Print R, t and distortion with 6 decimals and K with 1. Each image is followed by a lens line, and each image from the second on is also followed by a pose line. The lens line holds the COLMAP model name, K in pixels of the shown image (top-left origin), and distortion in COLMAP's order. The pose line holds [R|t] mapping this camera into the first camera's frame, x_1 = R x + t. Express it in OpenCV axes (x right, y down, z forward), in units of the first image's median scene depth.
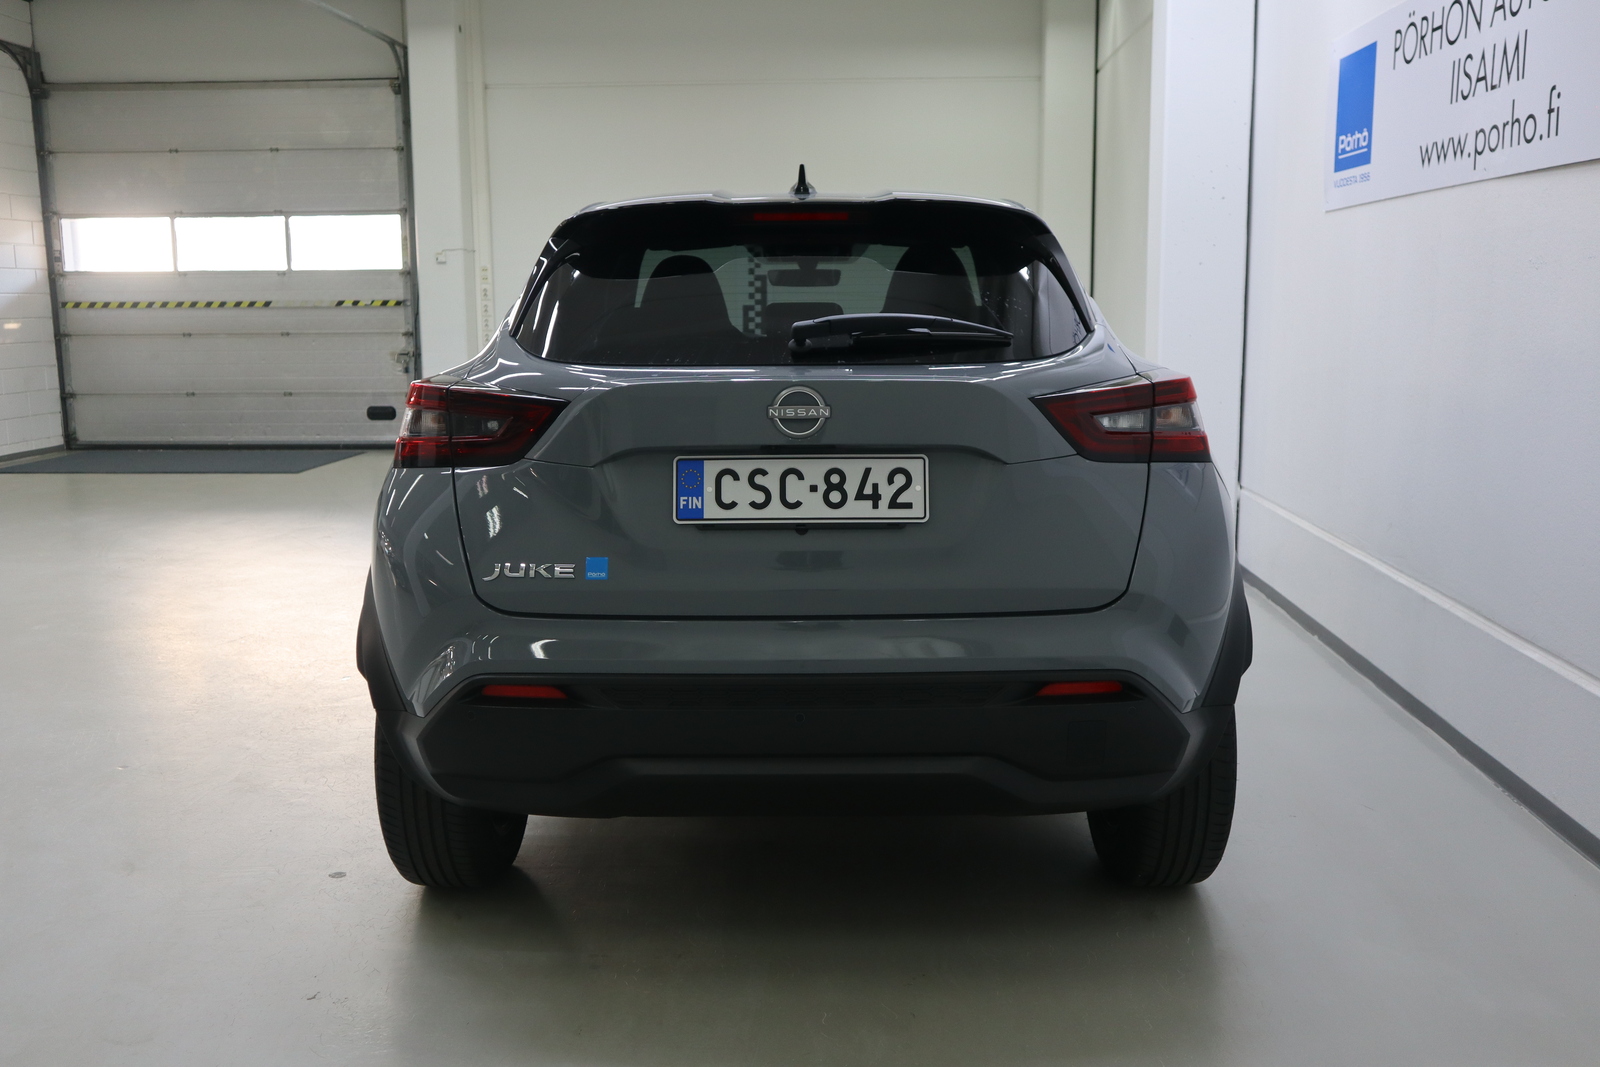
lens RADIAL K [[1416.2, 0, 803.5], [0, 1416.2, 534.3], [0, 0, 1]] dist [-0.047348, 0.022184]
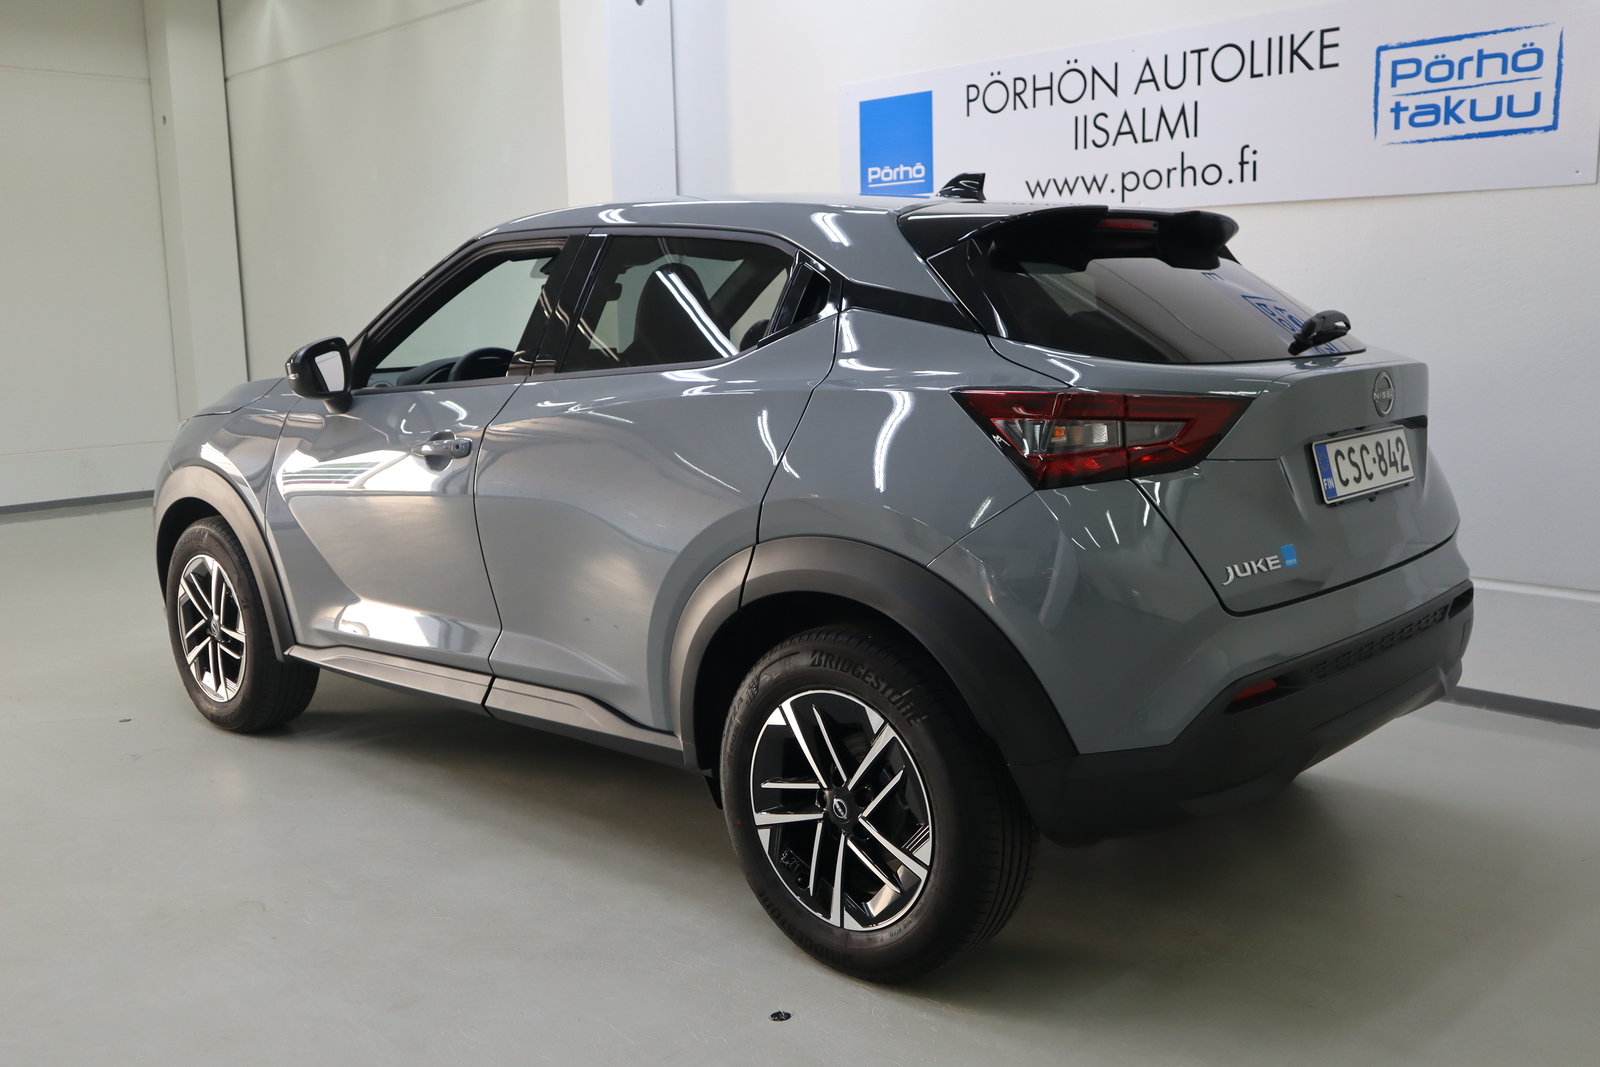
lens RADIAL K [[1416.2, 0, 803.6], [0, 1416.2, 536.8], [0, 0, 1]] dist [-0.047348, 0.022184]
pose [[0.682792, -0.128050, 0.719304, -0.736676], [0.140444, 0.989164, 0.042775, -0.054822], [-0.716987, 0.071816, 0.693377, 0.347498]]
